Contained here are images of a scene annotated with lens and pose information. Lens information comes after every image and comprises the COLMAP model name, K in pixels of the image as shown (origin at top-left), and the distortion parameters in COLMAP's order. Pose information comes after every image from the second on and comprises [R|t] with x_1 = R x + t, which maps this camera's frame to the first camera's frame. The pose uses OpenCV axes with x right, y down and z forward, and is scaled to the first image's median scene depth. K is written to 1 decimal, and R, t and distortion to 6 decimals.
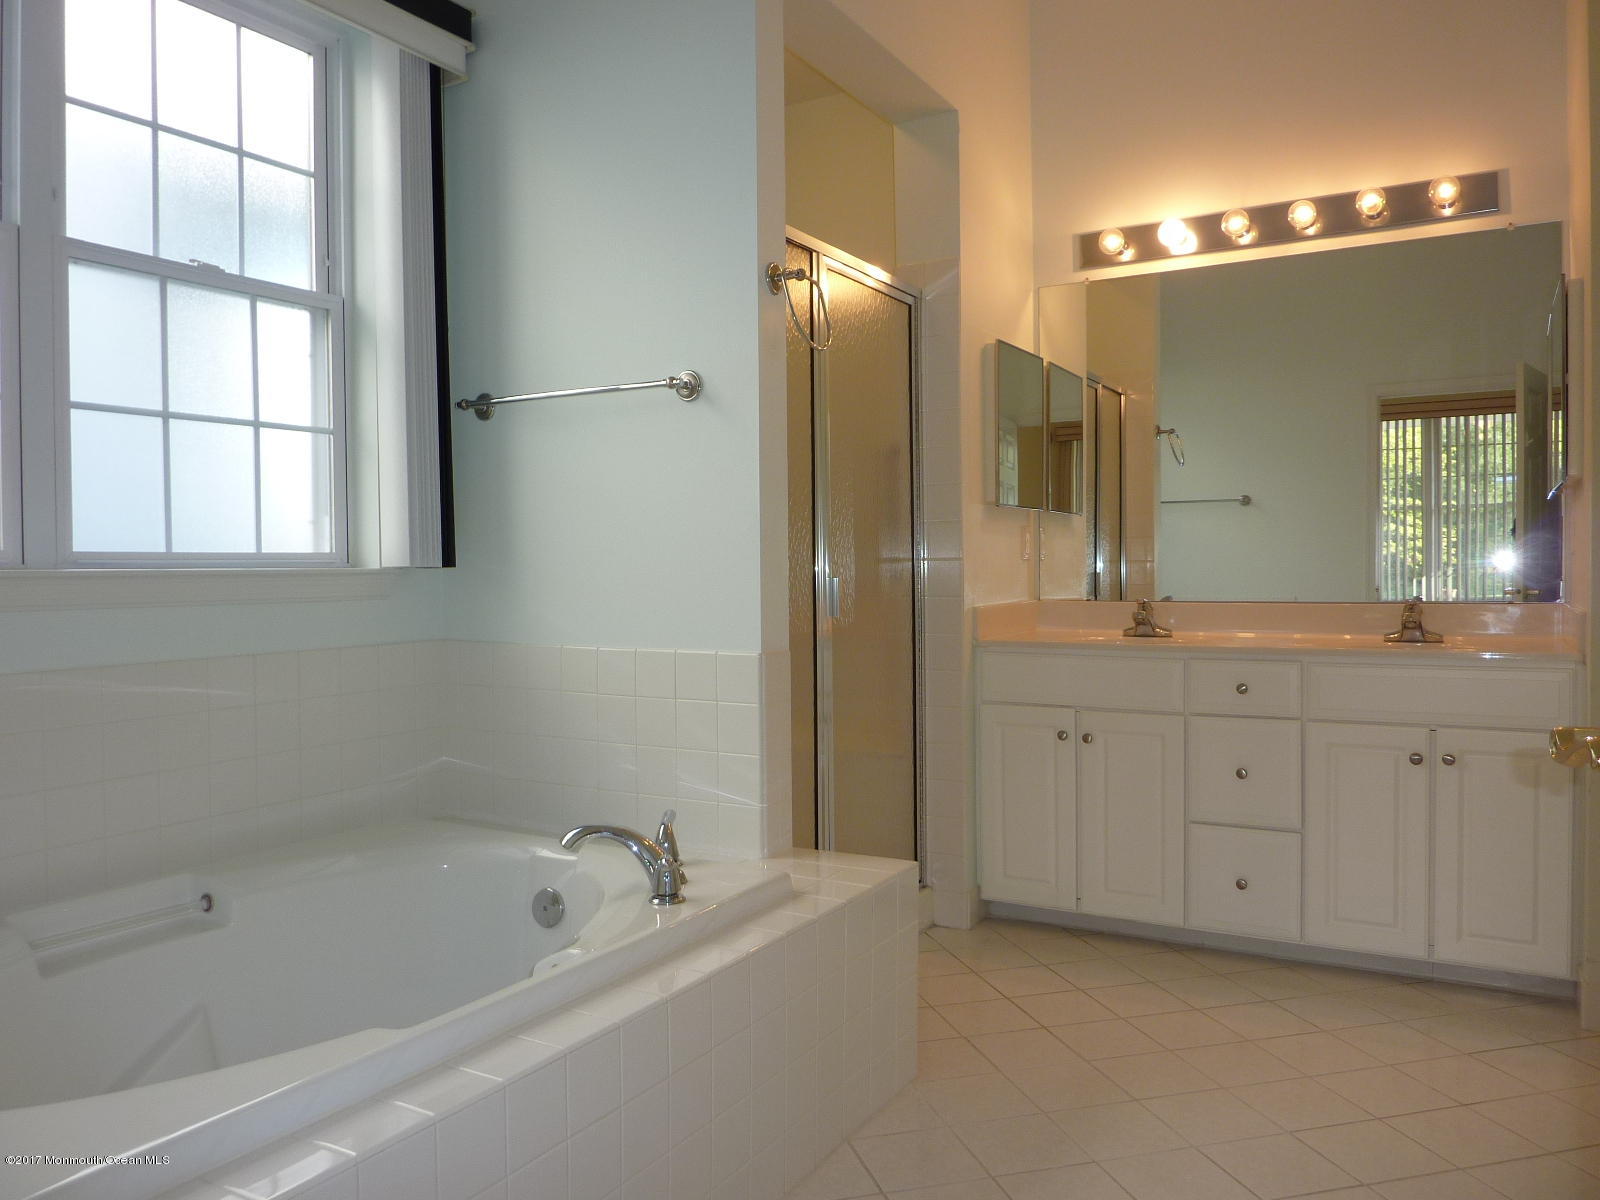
lens RADIAL K [[1193.5, 0, 793.1], [0, 1193.5, 590.7], [0, 0, 1]] dist [-0.025245, -0.006908]
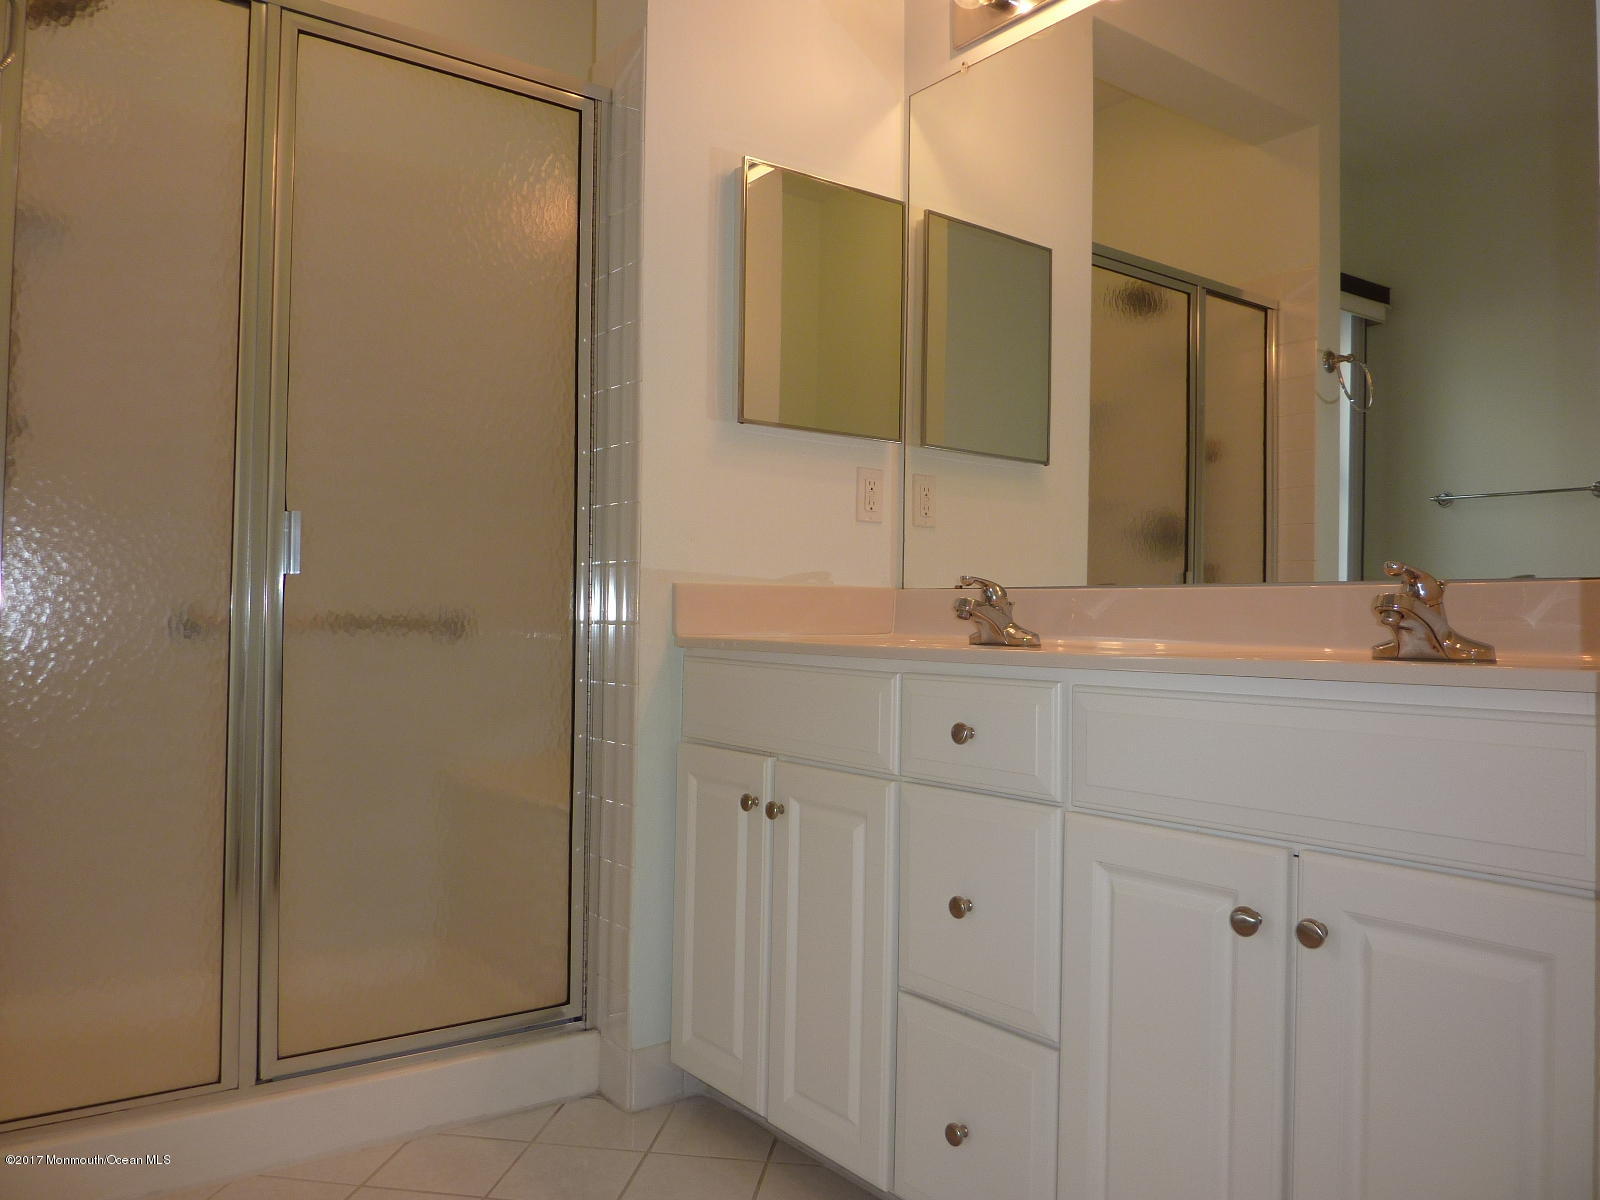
lens RADIAL K [[1193.5, 0, 793.1], [0, 1193.5, 590.7], [0, 0, 1]] dist [-0.025245, -0.006908]
pose [[0.924846, 0.014941, -0.380048, 0.446971], [-0.031380, 0.998819, -0.037098, 0.038957], [0.379045, 0.046236, 0.924222, 0.460398]]
